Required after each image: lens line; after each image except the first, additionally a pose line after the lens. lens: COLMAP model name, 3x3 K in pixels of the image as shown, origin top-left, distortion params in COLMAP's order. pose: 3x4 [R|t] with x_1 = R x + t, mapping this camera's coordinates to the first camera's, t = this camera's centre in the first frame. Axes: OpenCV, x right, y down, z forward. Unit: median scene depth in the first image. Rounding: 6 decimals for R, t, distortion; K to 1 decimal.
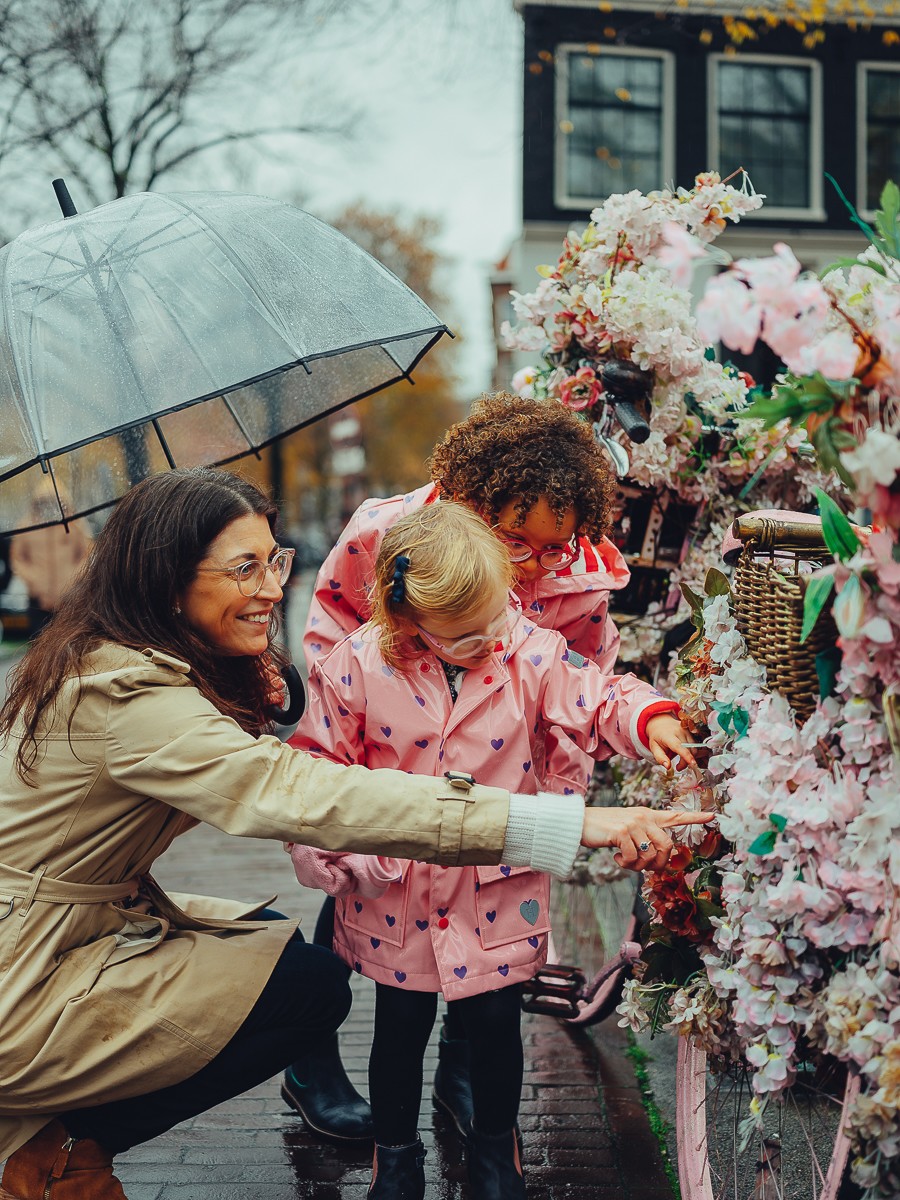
lens RADIAL K [[1708.7, 0, 454.4], [0, 1708.7, 581.6], [0, 0, 1]] dist [0.008011, -0.021740]
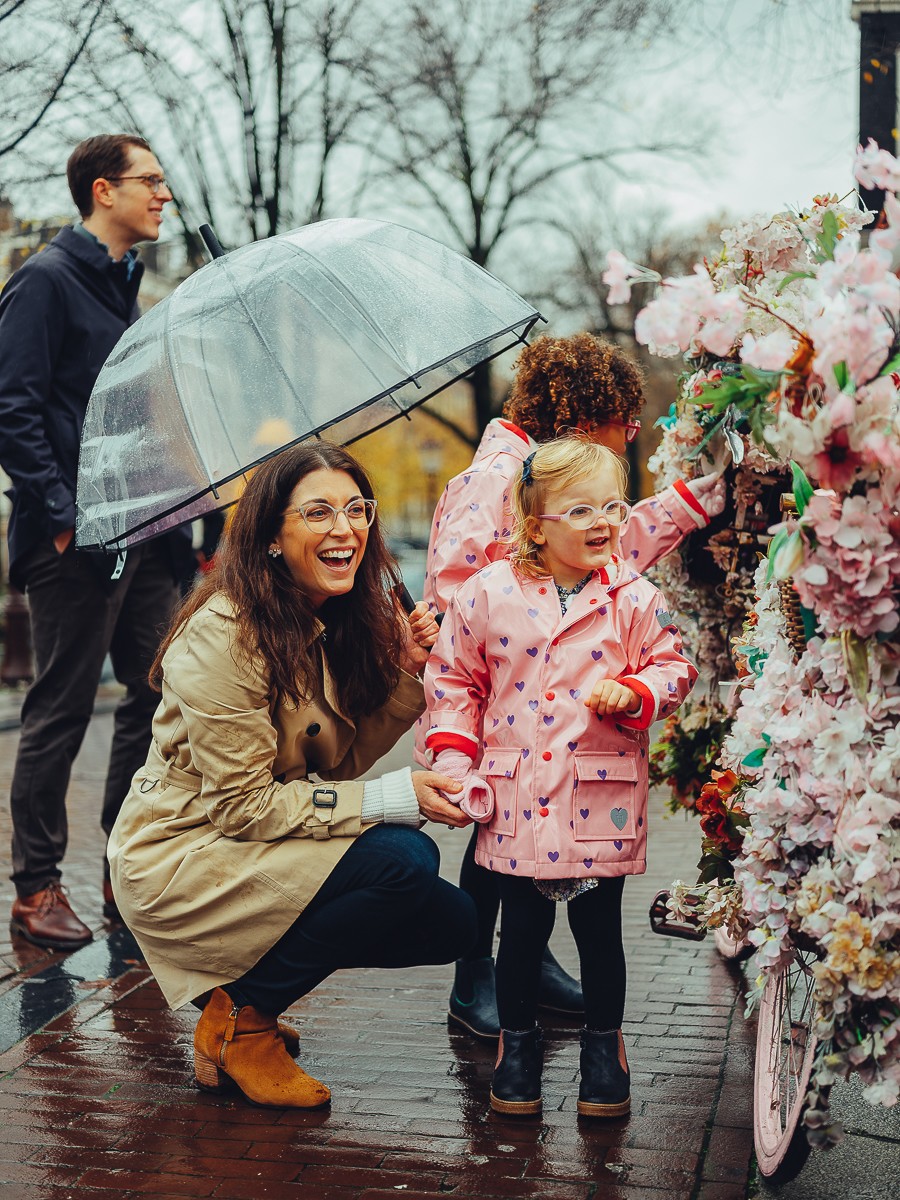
lens RADIAL K [[1708.7, 0, 454.4], [0, 1708.7, 581.6], [0, 0, 1]] dist [0.008011, -0.021740]
pose [[0.976609, 0.002773, -0.215005, 0.206545], [-0.004826, 0.999948, -0.009025, 0.036504], [0.214969, 0.009852, 0.976571, -0.199061]]
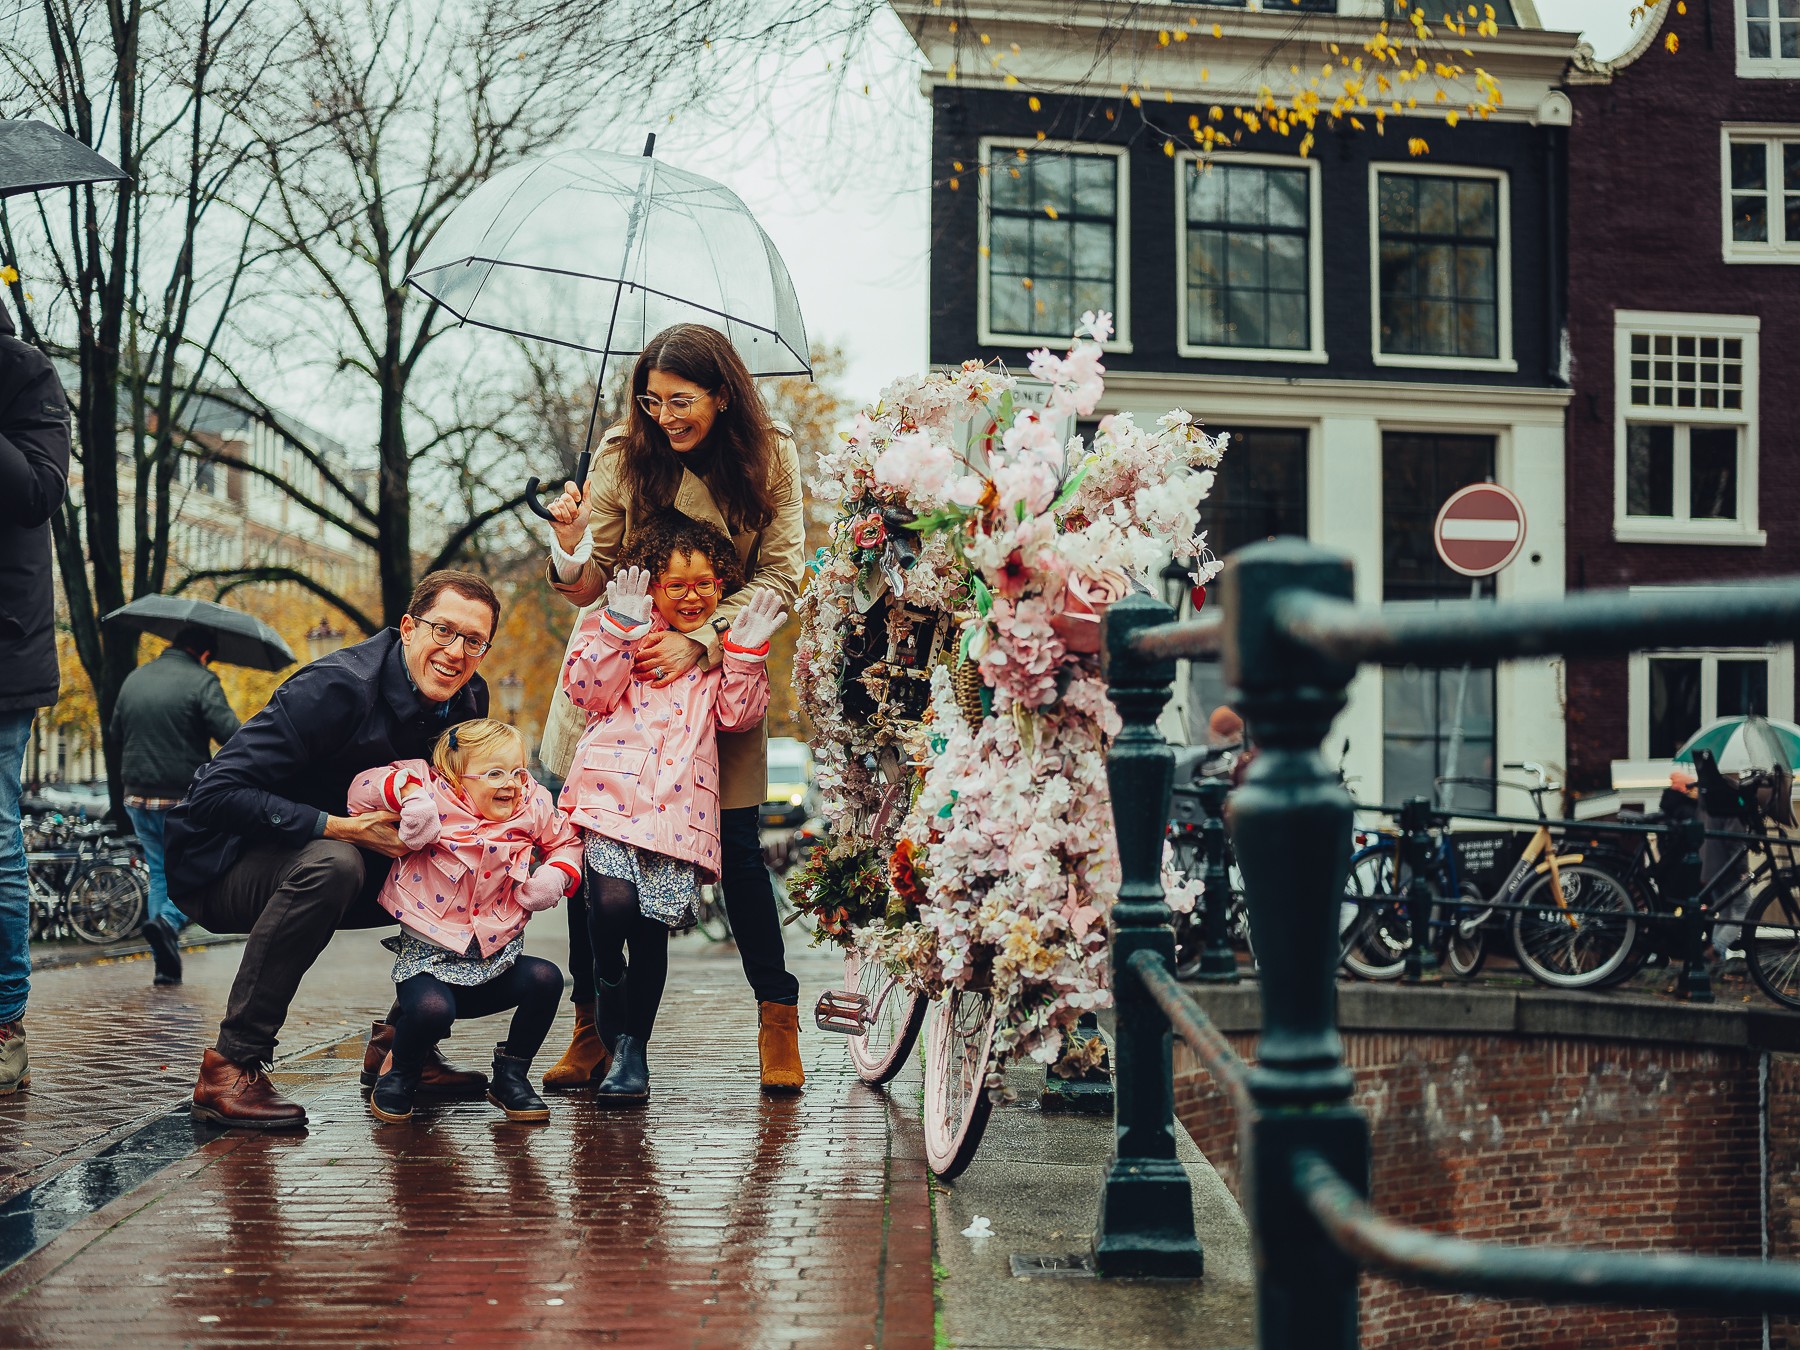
lens RADIAL K [[2563.1, 0, 900.0], [0, 2563.1, 675.0], [0, 0, 1]] dist [0.008011, -0.021740]
pose [[0.999902, 0.004796, 0.013161, 0.097131], [-0.003701, 0.996623, -0.082032, 0.197441], [-0.013510, 0.081976, 0.996543, -1.157836]]
